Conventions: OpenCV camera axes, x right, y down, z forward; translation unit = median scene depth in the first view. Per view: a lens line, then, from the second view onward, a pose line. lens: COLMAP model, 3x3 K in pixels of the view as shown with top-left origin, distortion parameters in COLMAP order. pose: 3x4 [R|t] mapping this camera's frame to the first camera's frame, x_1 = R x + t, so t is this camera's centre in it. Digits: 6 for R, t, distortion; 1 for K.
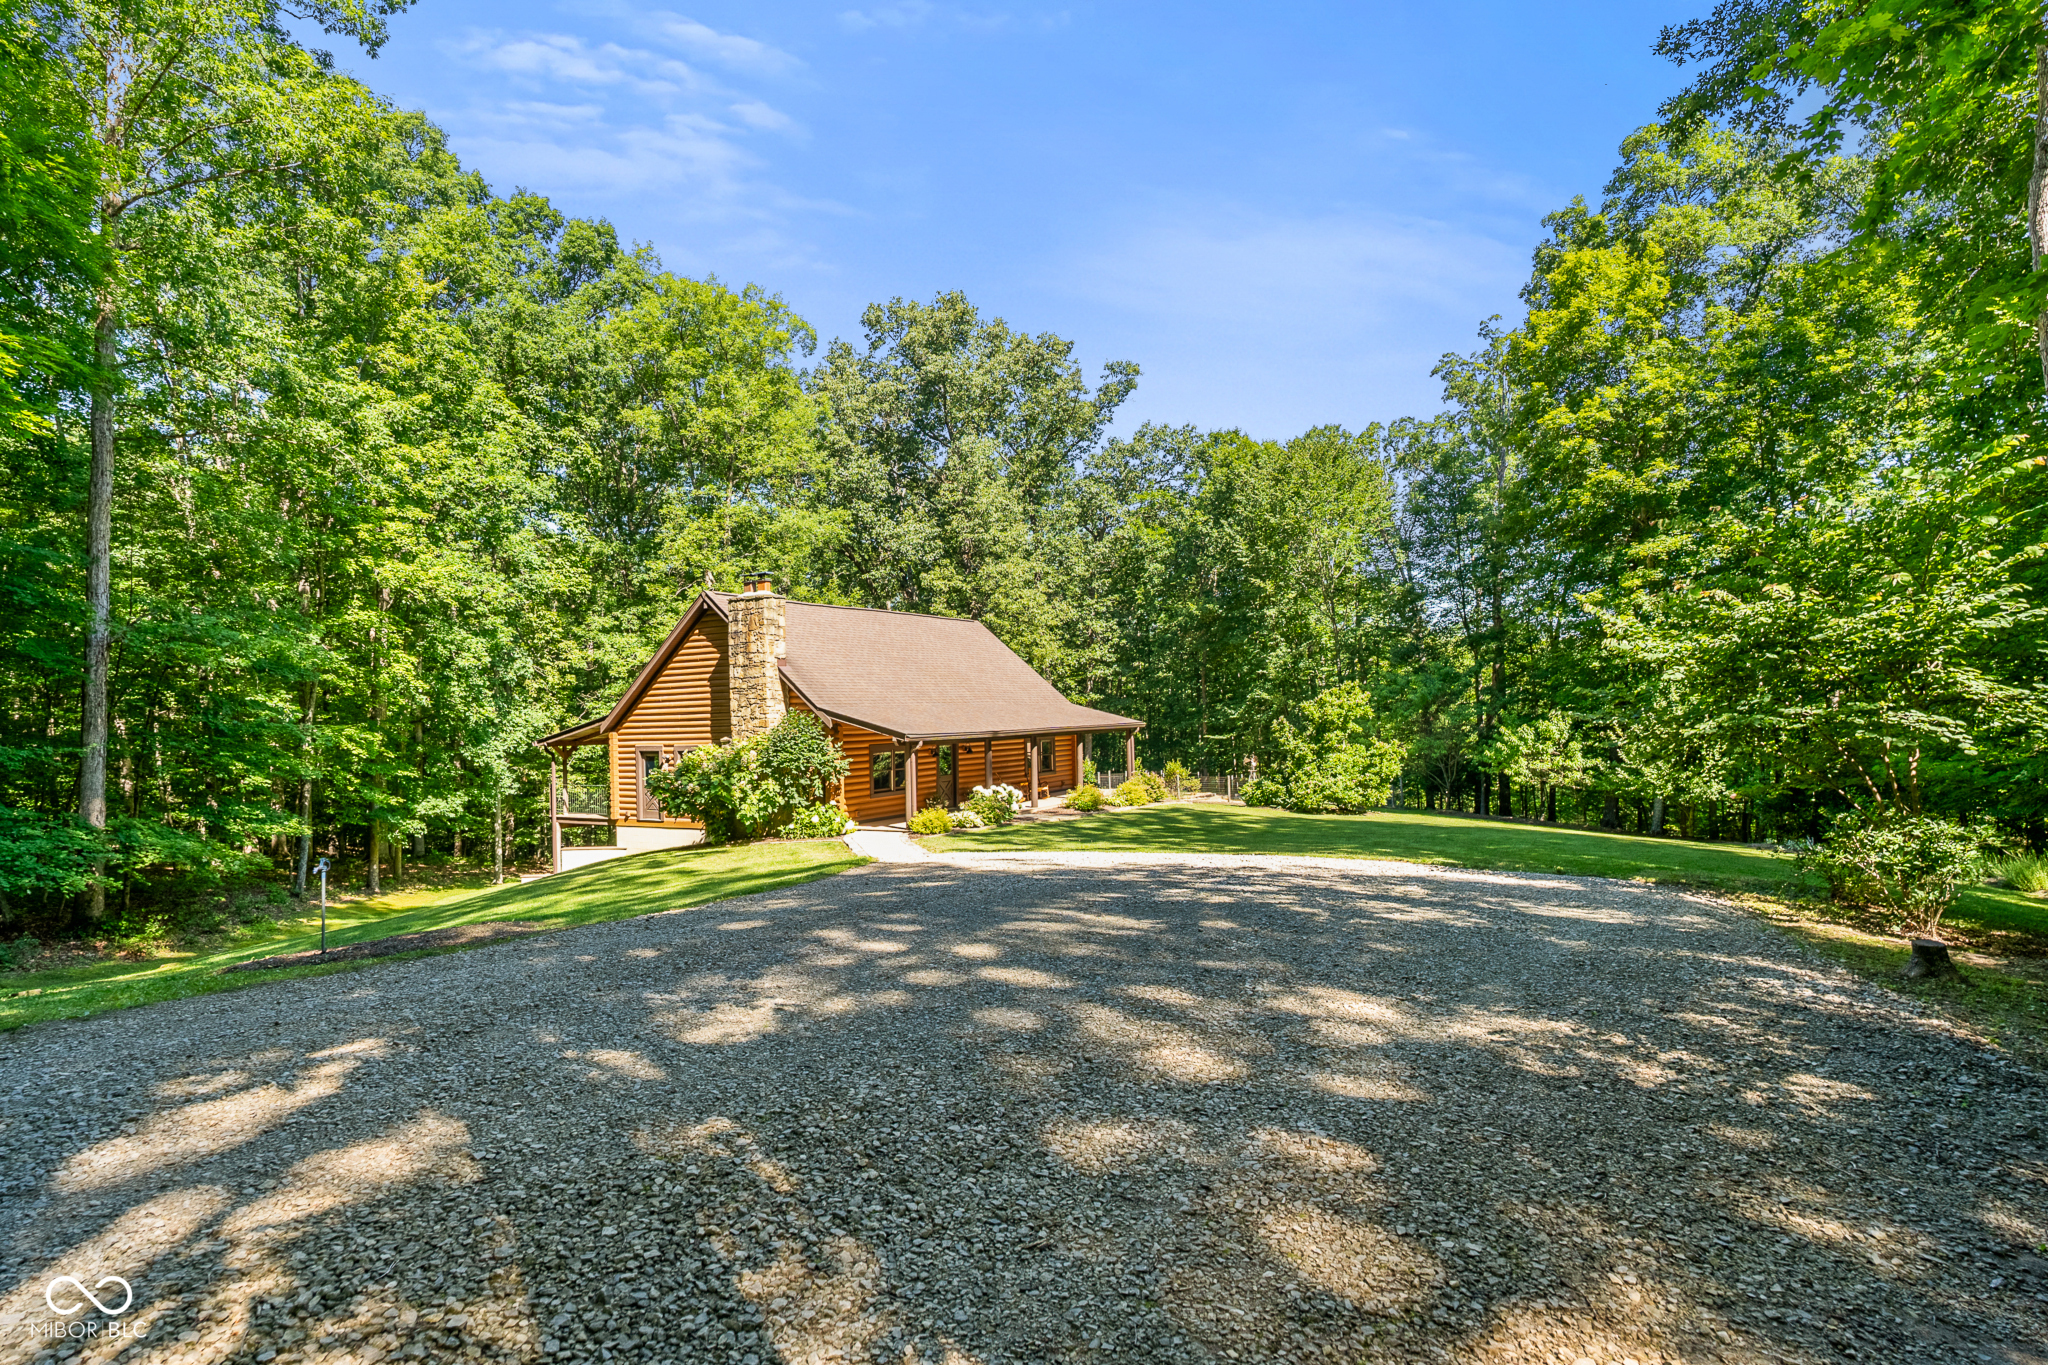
lens RADIAL K [[1087.8, 0, 1021.6], [0, 1087.8, 680.4], [0, 0, 1]] dist [0.001944, 0.000161]
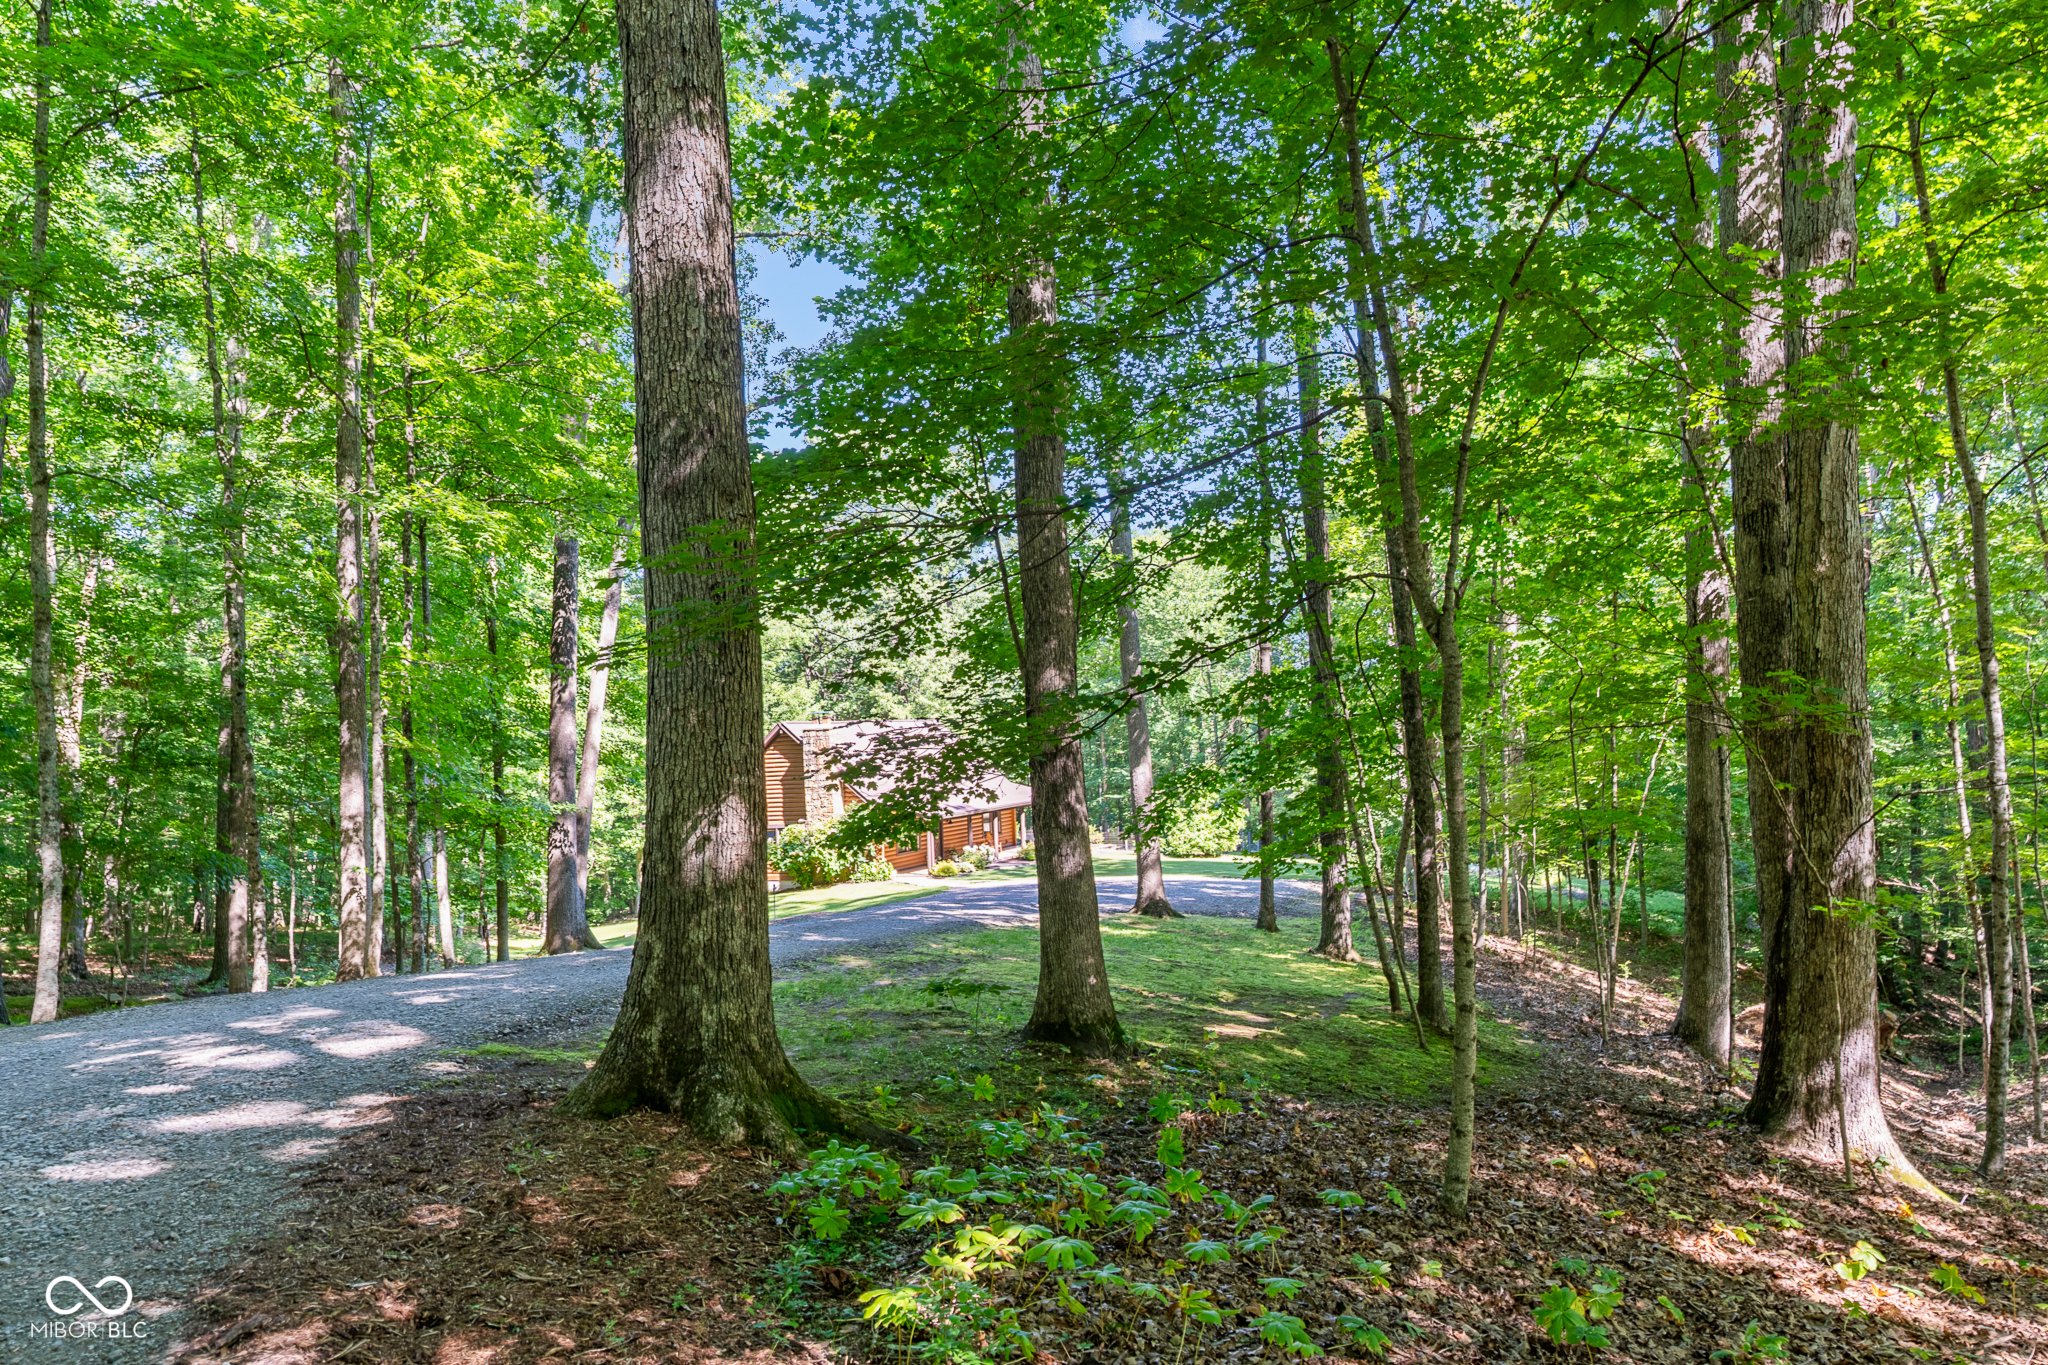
lens RADIAL K [[1317.5, 0, 1027.8], [0, 1317.5, 677.1], [0, 0, 1]] dist [0.005936, 0.000299]
pose [[0.993213, -0.014873, 0.115353, -0.123391], [0.017506, 0.999608, -0.021846, -0.075480], [-0.114983, 0.023717, 0.993084, -0.657408]]
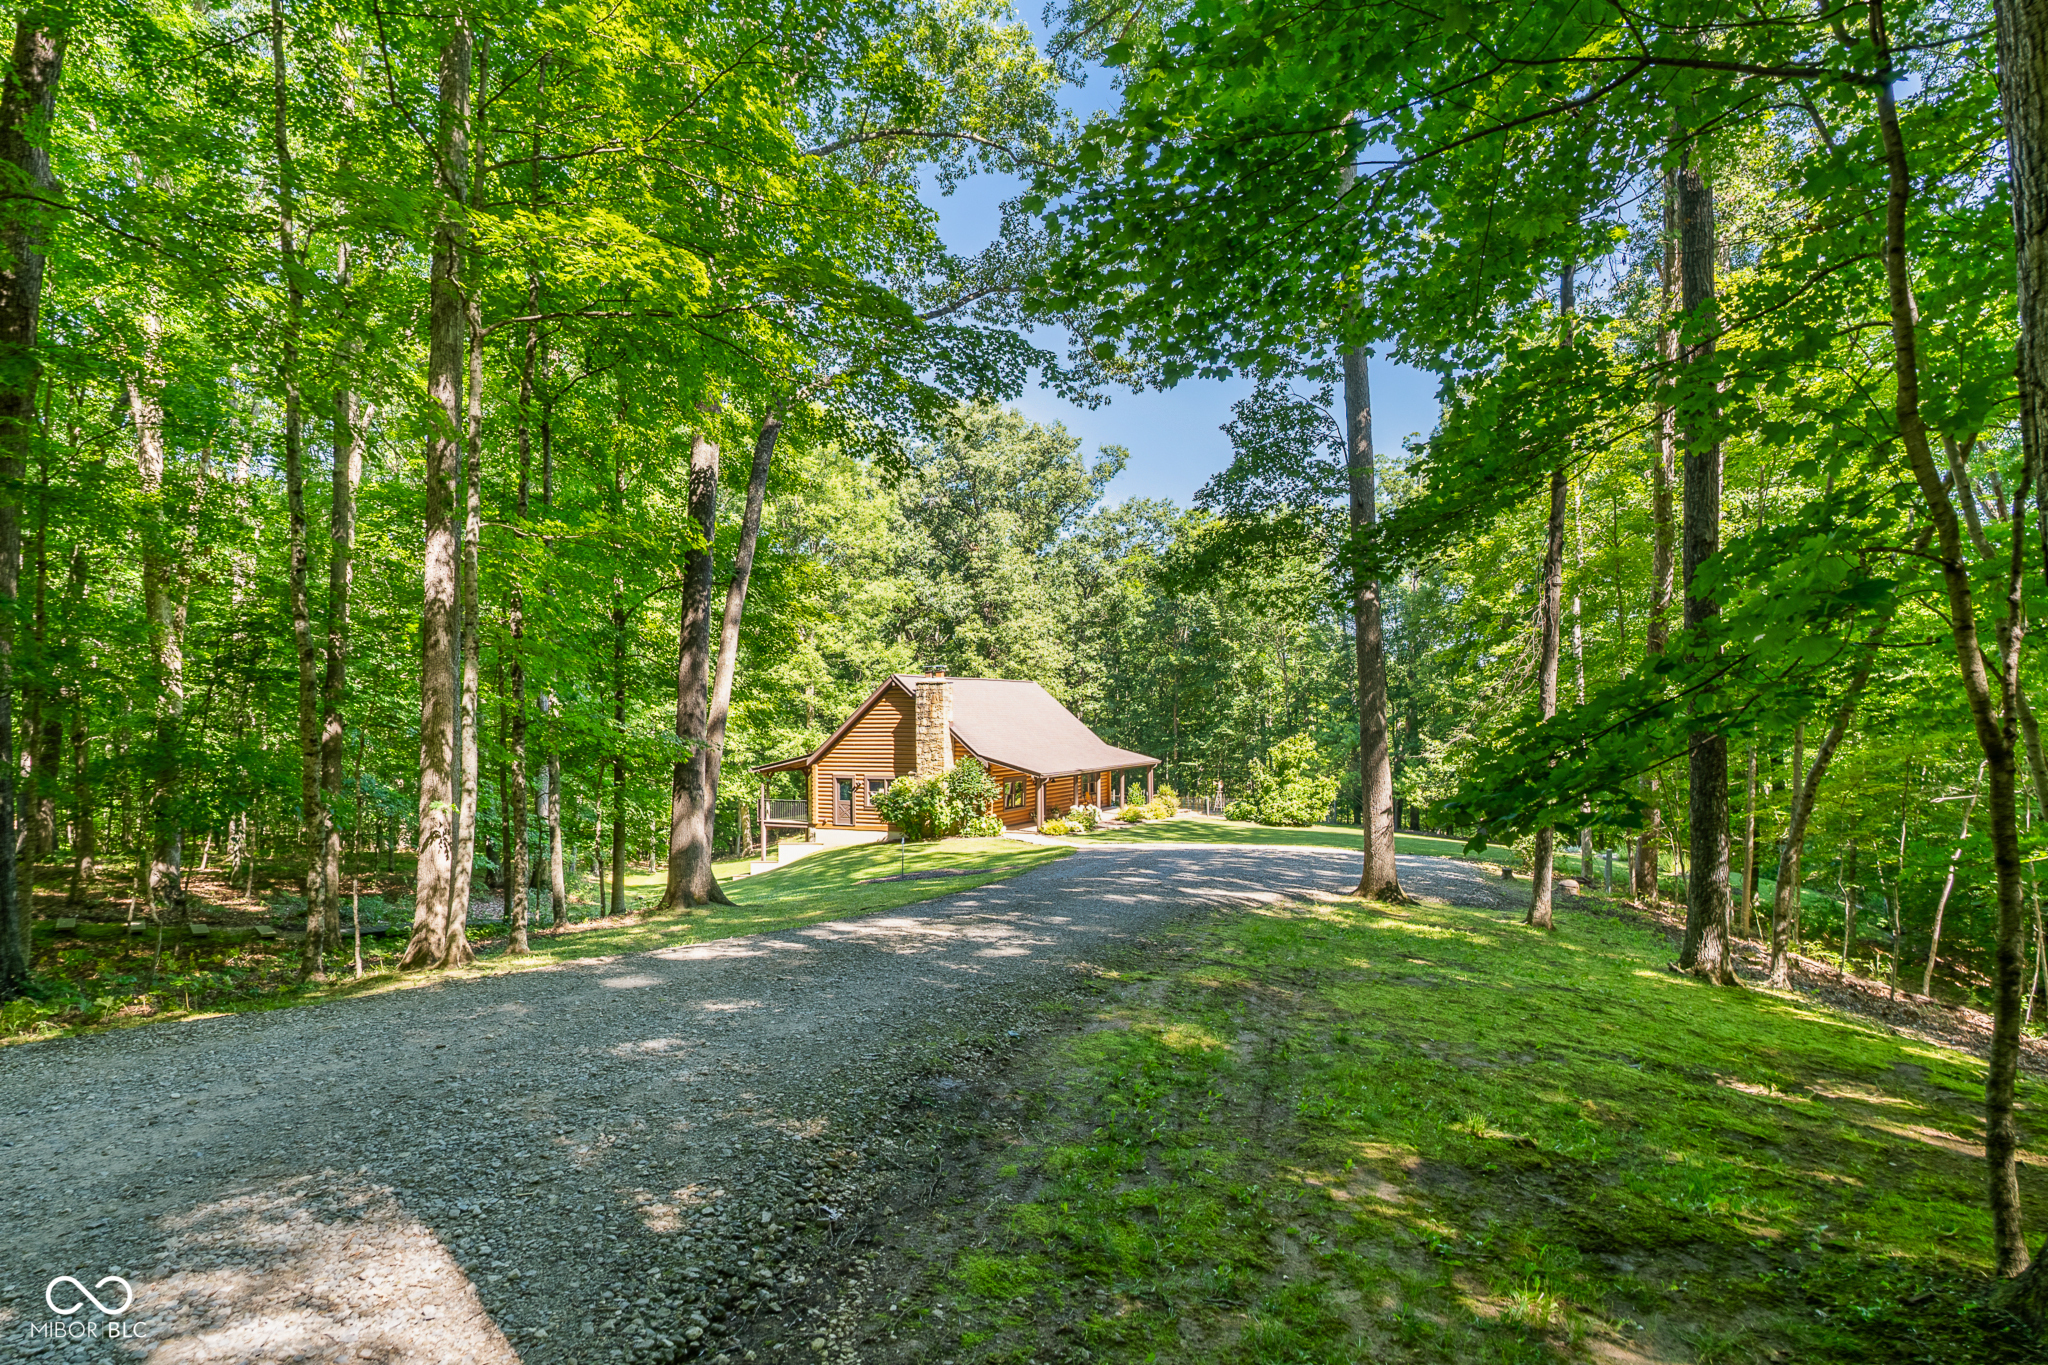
lens RADIAL K [[1159.0, 0, 1022.3], [0, 1159.0, 698.1], [0, 0, 1]] dist [-0.005192, -0.000156]
pose [[0.996923, 0.022142, 0.075197, -0.178853], [-0.023211, 0.999641, 0.013373, -0.057342], [-0.074873, -0.015078, 0.997079, -0.482944]]
